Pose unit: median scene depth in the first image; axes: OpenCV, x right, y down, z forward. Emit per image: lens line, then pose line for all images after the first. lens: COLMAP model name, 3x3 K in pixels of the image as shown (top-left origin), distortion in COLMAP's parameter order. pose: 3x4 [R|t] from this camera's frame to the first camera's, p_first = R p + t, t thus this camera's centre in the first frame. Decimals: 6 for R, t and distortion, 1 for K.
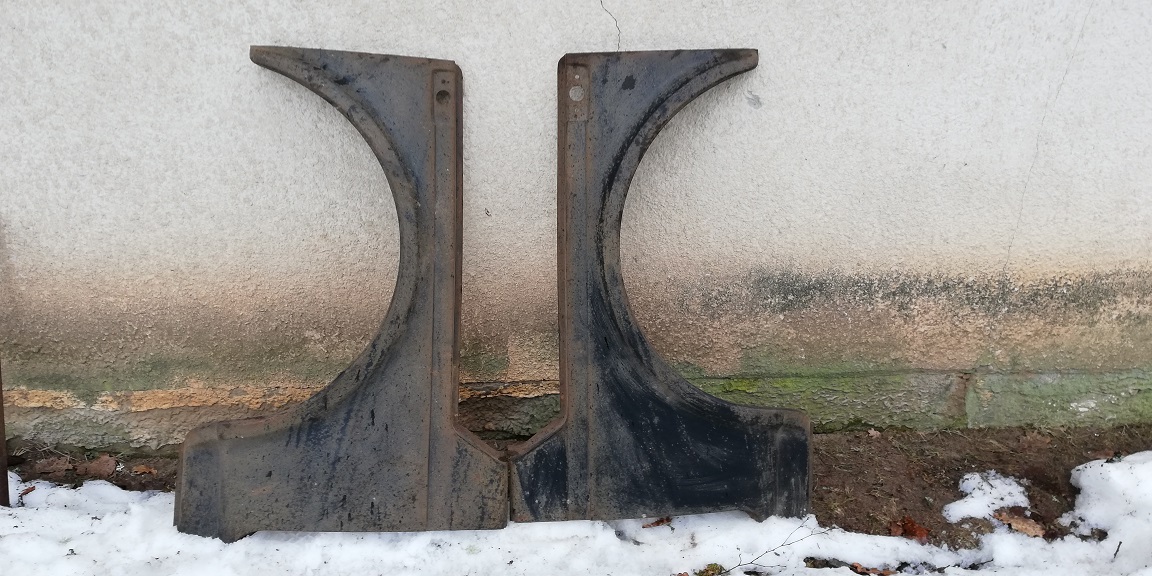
lens RADIAL K [[851.9, 0, 566.5], [0, 851.9, 291.6], [0, 0, 1]] dist [0.072974, -0.091528]
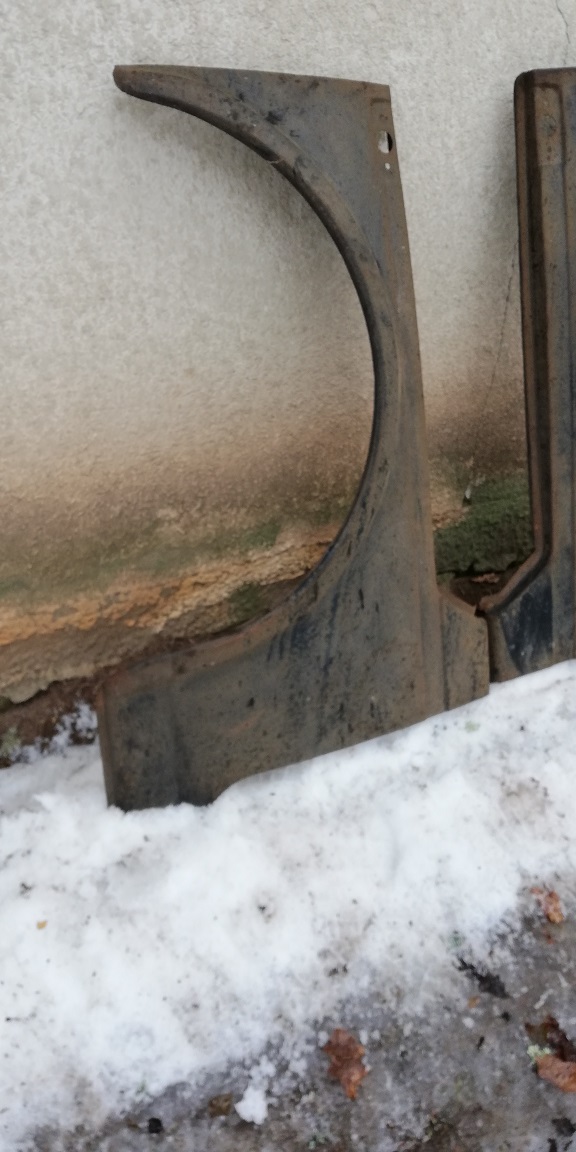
lens RADIAL K [[851.9, 0, 275.2], [0, 851.9, 565.4], [0, 0, 1]] dist [0.072974, -0.091528]
pose [[0.918713, -0.206730, 0.336497, -0.500566], [0.150765, 0.971108, 0.184987, -0.029388], [-0.365017, -0.119217, 0.923336, 0.308353]]
